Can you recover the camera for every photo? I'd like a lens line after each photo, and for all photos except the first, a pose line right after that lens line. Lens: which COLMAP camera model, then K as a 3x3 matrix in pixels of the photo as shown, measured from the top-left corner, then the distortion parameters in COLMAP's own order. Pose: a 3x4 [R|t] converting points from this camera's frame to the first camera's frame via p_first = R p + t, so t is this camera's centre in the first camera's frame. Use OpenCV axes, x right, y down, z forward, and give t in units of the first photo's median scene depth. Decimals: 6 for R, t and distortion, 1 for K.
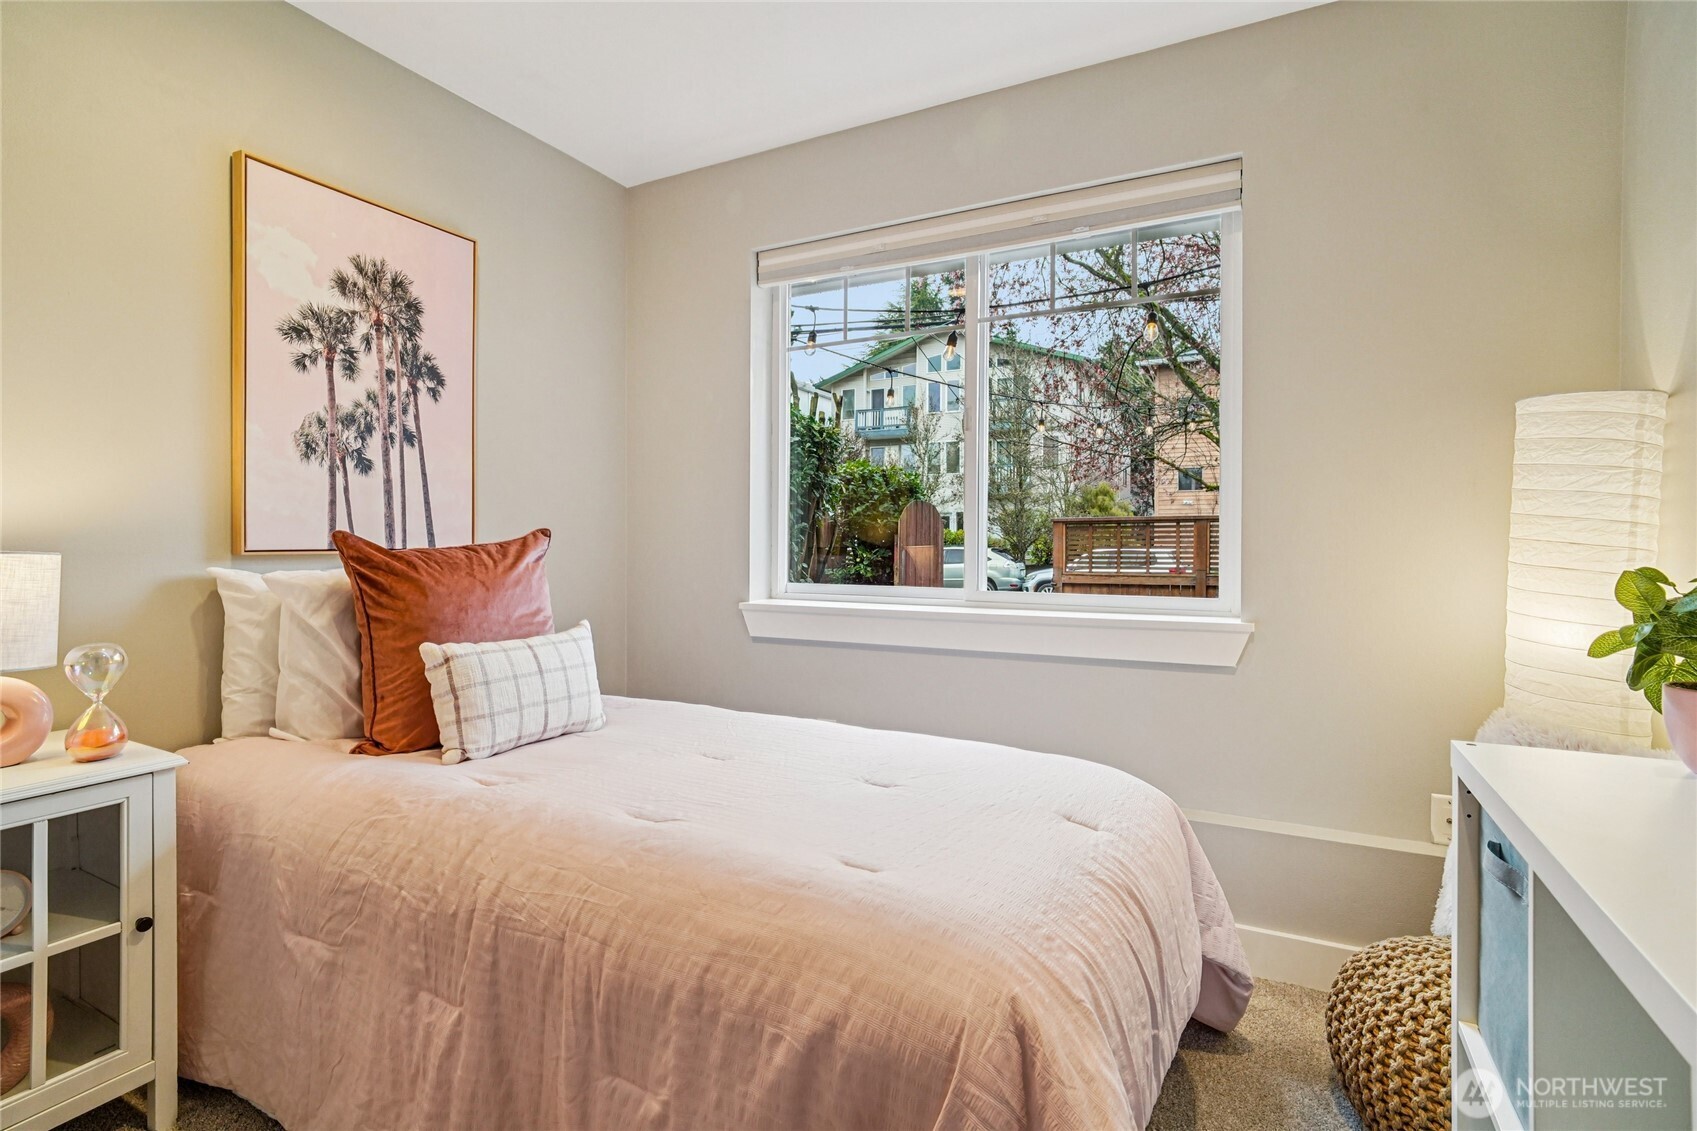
lens RADIAL K [[811.2, 0, 861.2], [0, 811.2, 557.7], [0, 0, 1]] dist [-0.009222, 0.000704]
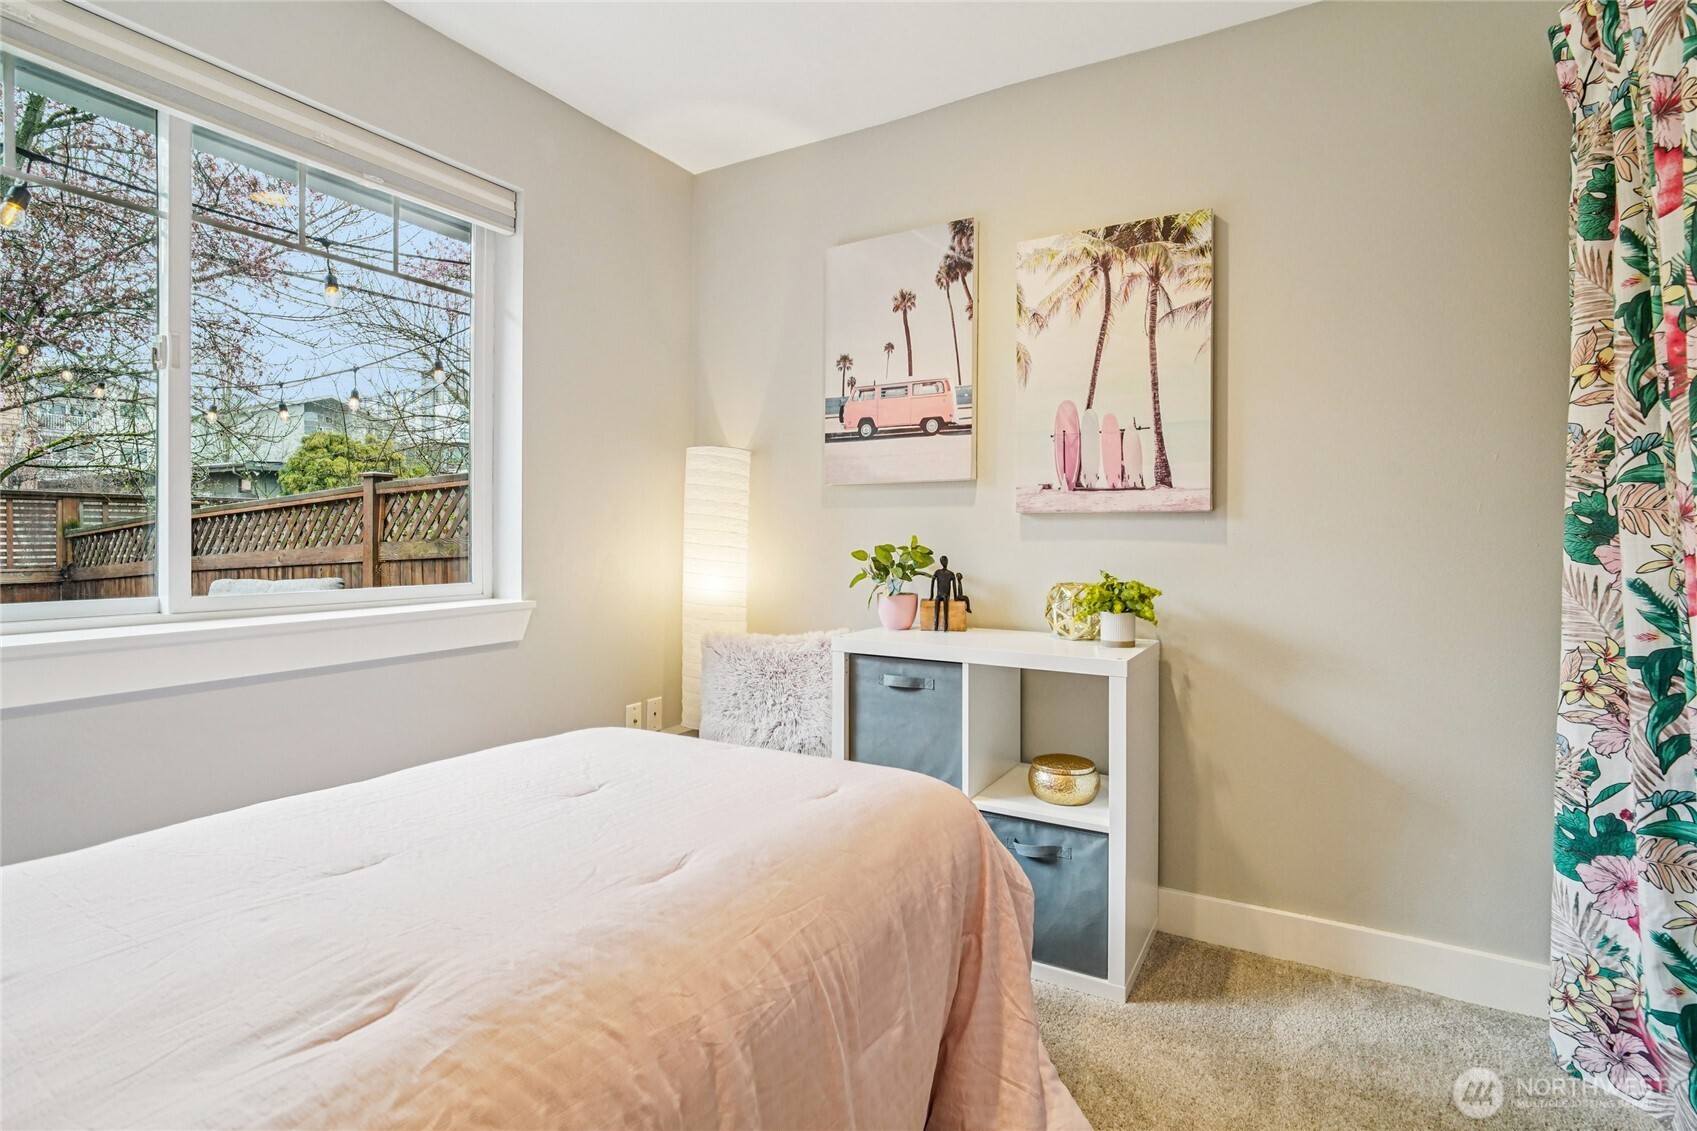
lens RADIAL K [[811.2, 0, 862.9], [0, 811.2, 554.7], [0, 0, 1]] dist [-0.009222, 0.000704]
pose [[0.033440, -0.026949, 0.999077, -0.897158], [0.004844, 0.999629, 0.026802, -0.018812], [-0.999429, 0.003944, 0.033558, 0.646384]]
